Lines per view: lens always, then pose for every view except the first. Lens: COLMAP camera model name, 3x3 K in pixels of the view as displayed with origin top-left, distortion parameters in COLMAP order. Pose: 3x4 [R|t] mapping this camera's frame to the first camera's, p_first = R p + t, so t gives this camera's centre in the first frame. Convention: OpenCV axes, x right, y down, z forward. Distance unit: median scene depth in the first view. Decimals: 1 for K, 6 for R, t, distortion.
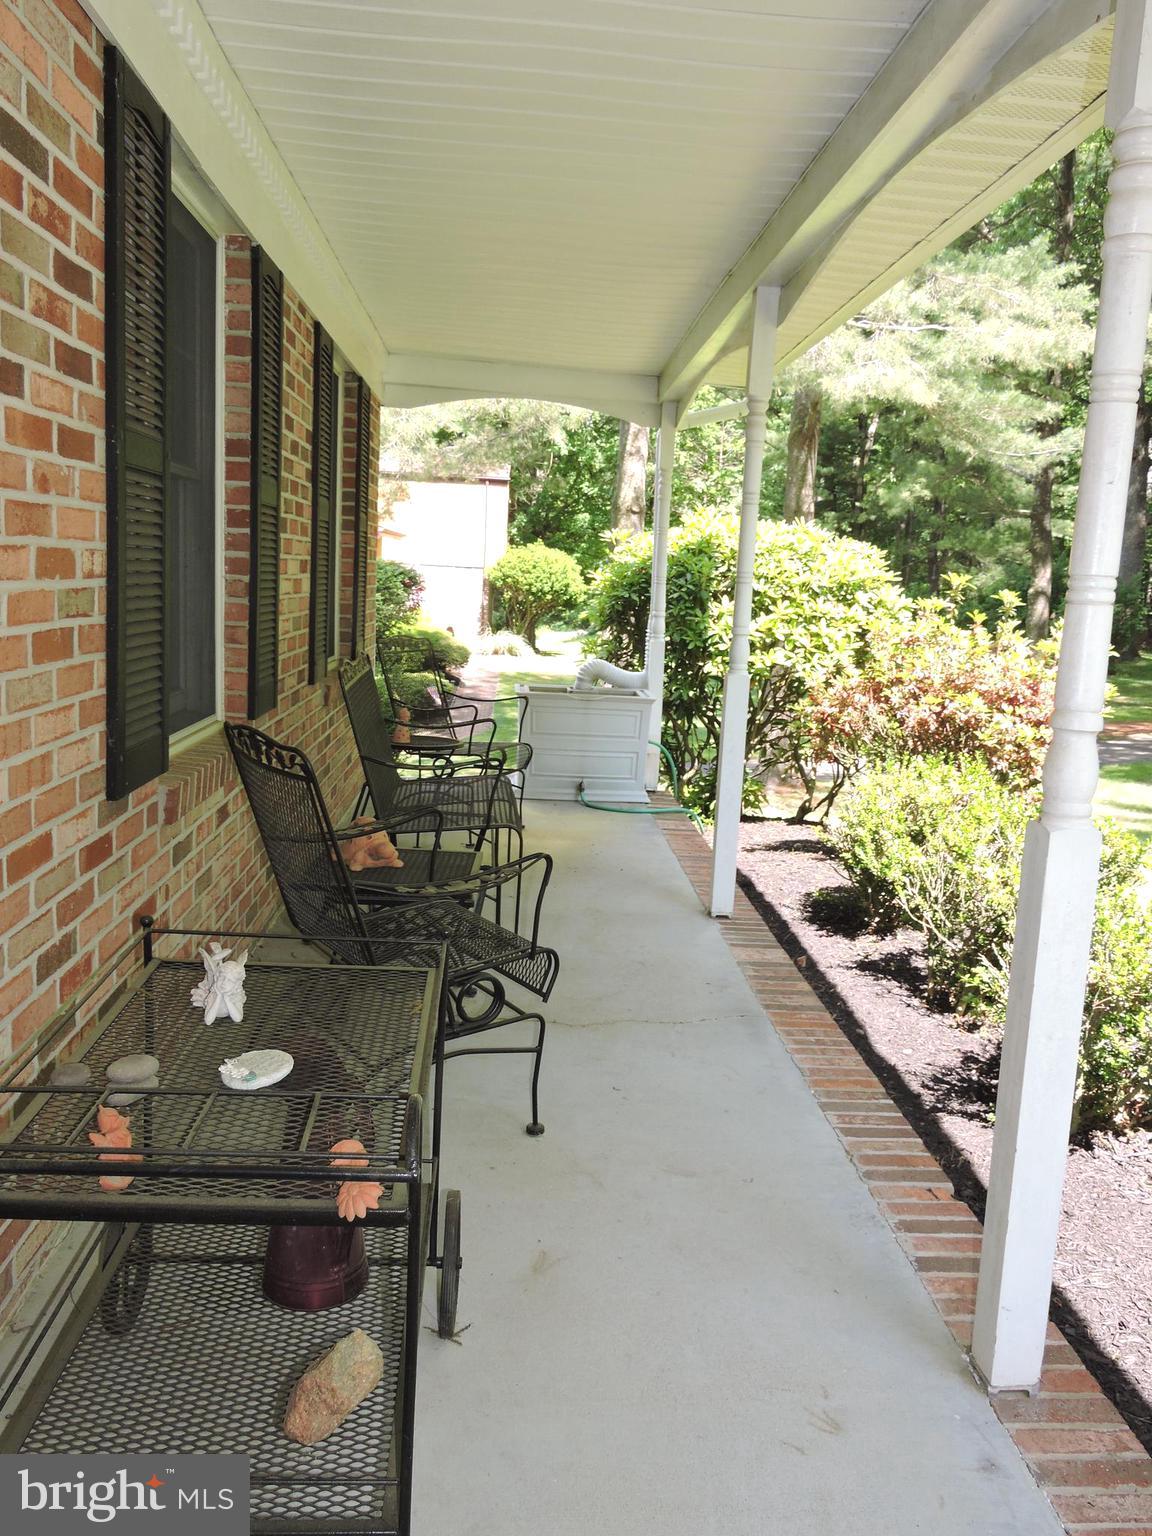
lens RADIAL K [[1238.4, 0, 578.3], [0, 1238.4, 767.6], [0, 0, 1]] dist [0.005634, 0.001480]
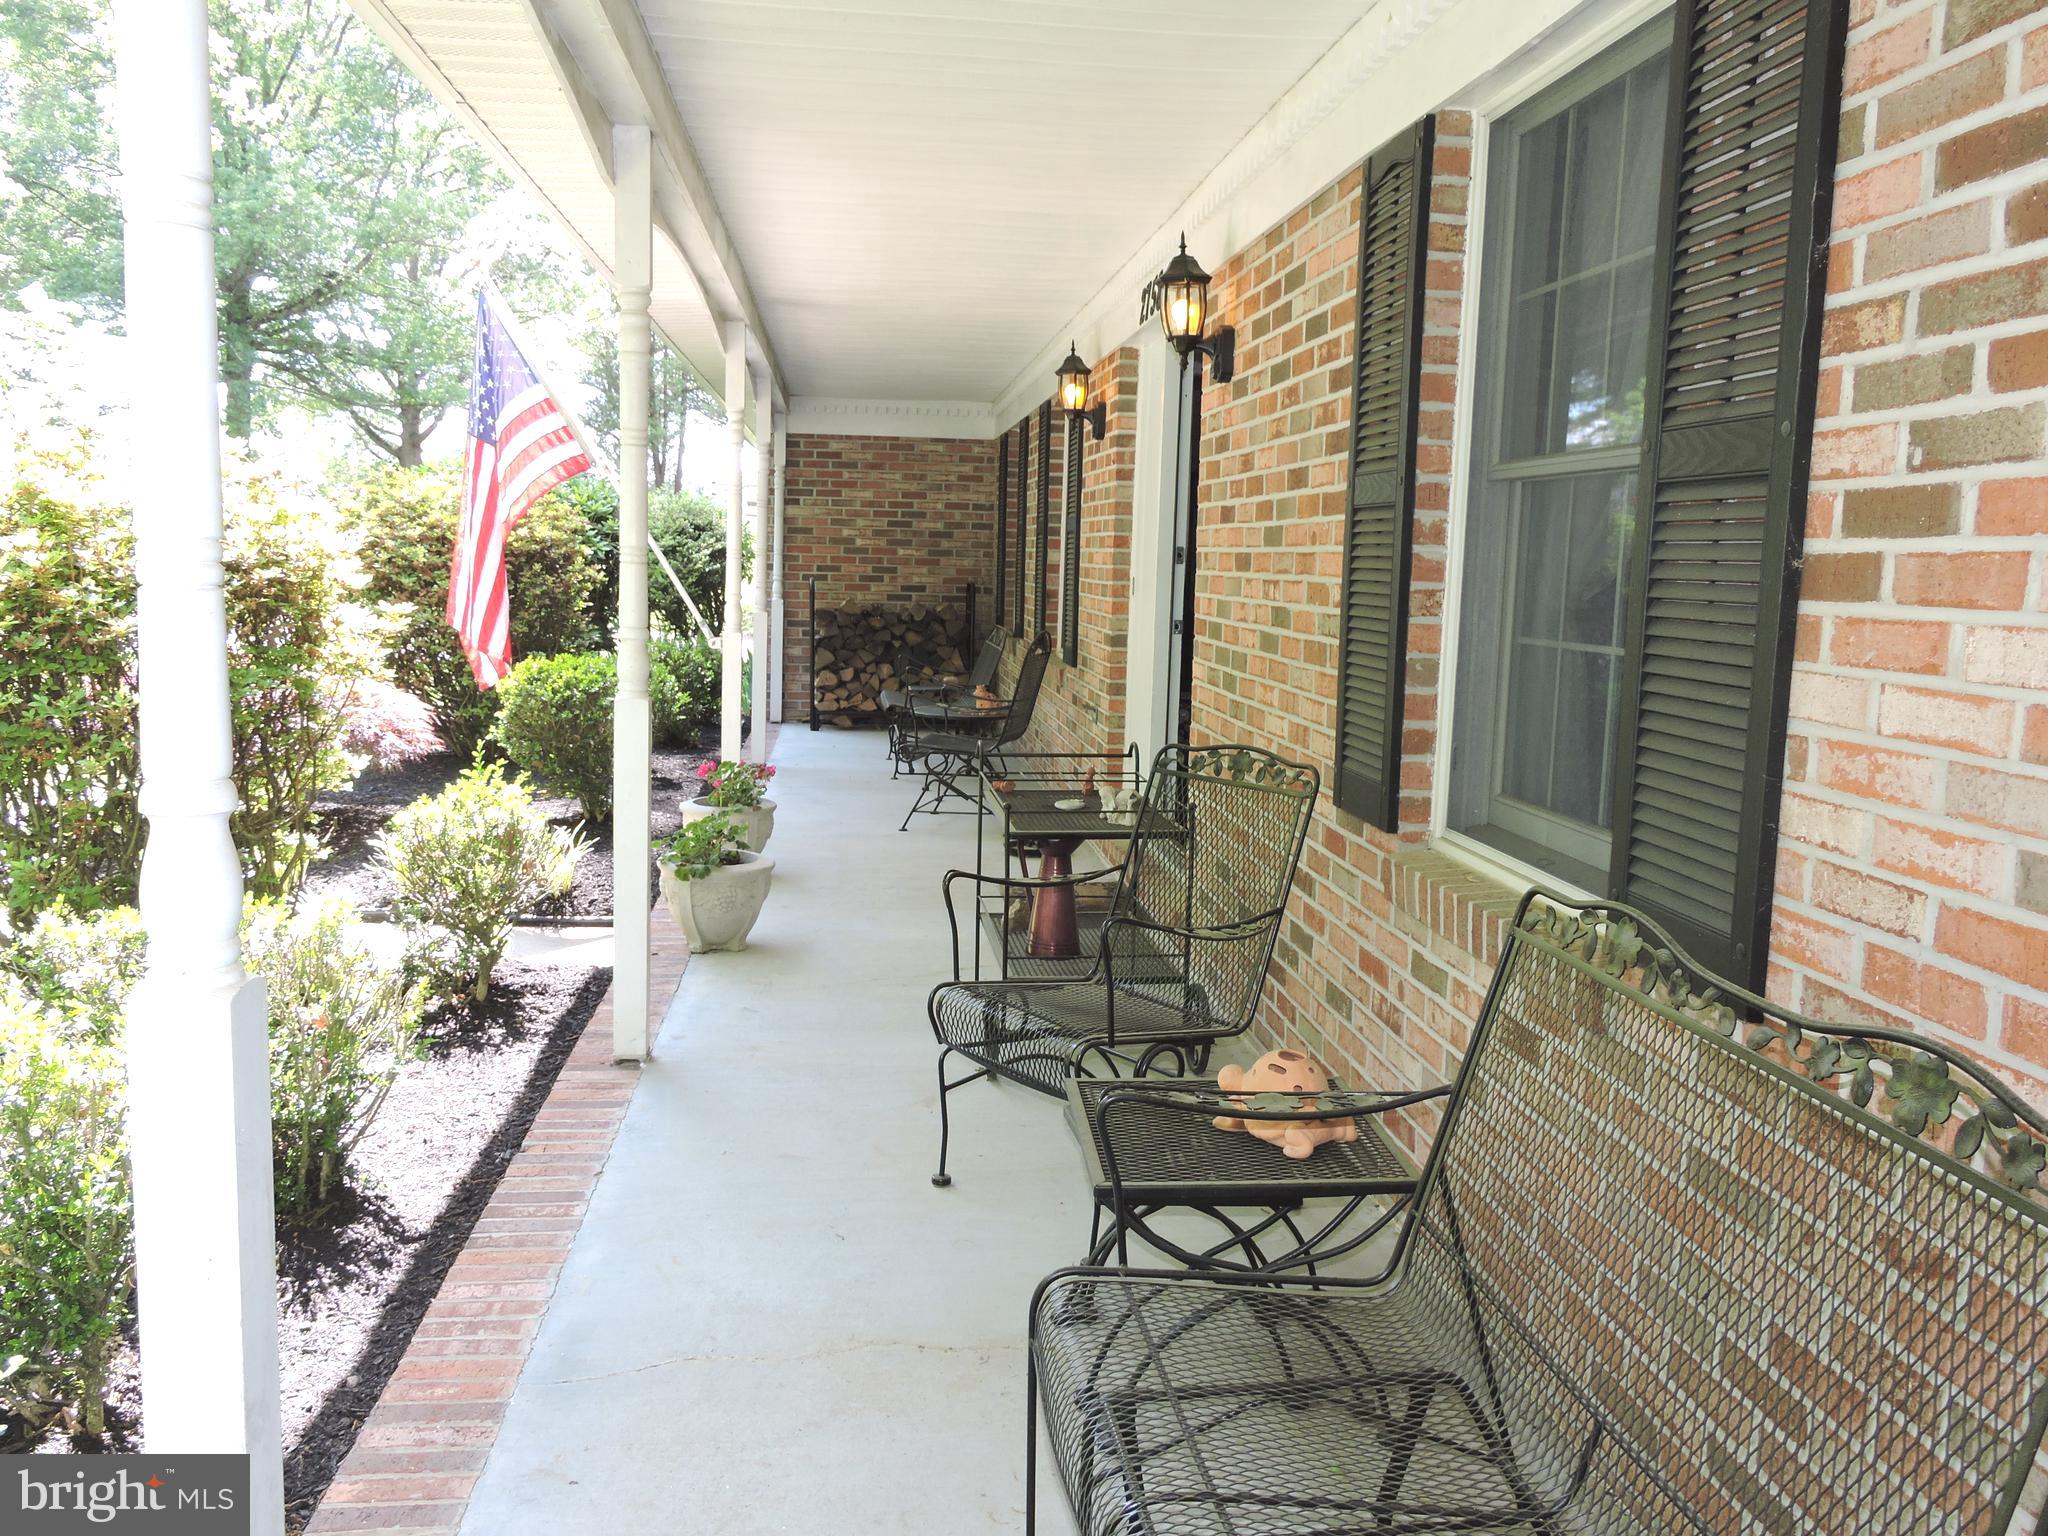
lens RADIAL K [[1651.1, 0, 1023.2], [0, 1651.1, 769.2], [0, 0, 1]] dist [0.005634, 0.001480]
pose [[-0.995385, -0.073698, -0.061468, 0.003541], [-0.087488, 0.960098, 0.265627, -0.284249], [0.039439, 0.269778, -0.962114, 1.827718]]
